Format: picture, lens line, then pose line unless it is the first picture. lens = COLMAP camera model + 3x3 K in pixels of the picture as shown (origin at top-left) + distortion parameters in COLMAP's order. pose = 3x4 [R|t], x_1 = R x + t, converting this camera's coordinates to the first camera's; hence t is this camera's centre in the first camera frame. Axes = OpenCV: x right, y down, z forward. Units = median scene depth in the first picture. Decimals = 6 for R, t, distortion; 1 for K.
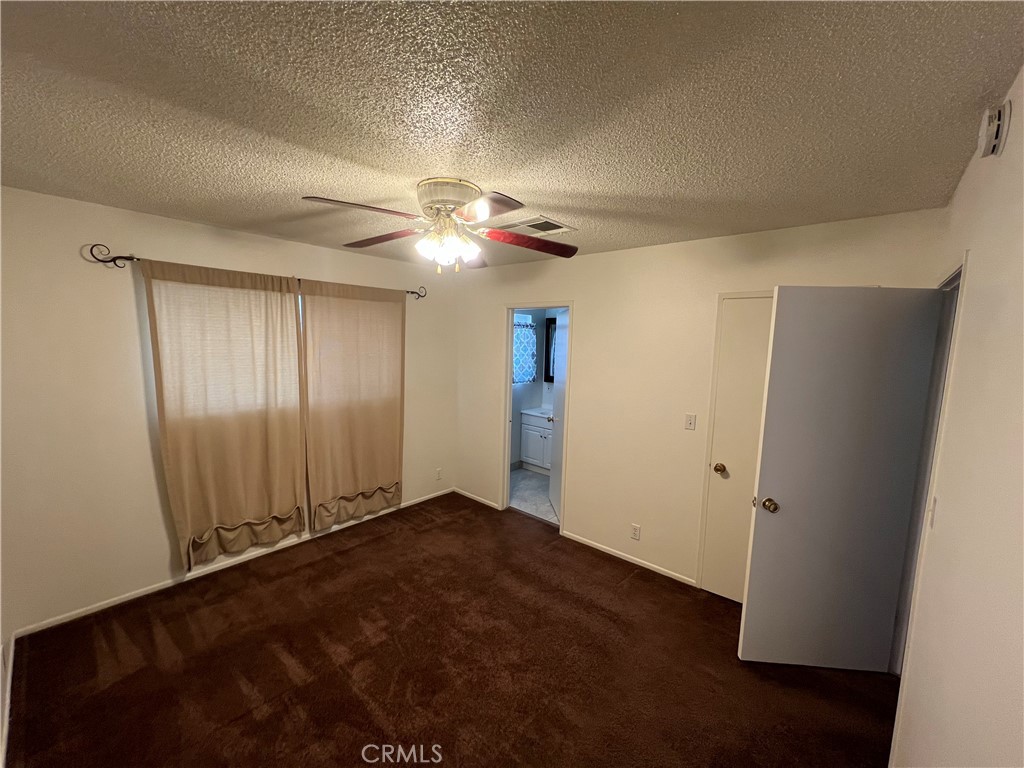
lens RADIAL K [[409.1, 0, 512.0], [0, 409.1, 384.0], [0, 0, 1]] dist [0.000713, 0.000133]
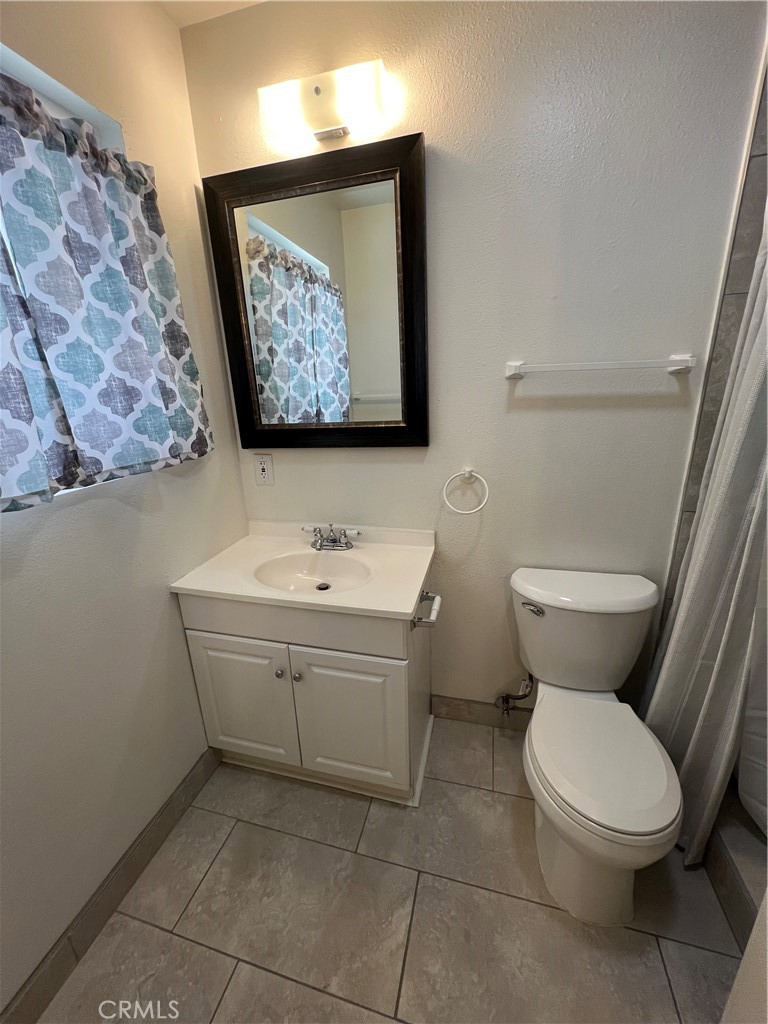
lens RADIAL K [[409.1, 0, 384.0], [0, 409.1, 512.0], [0, 0, 1]] dist [0.000713, 0.000133]
pose [[0.894893, -0.193356, 0.402218, 0.047044], [0.117514, 0.971556, 0.205594, -0.010633], [-0.430530, -0.136719, 0.892161, 0.757713]]
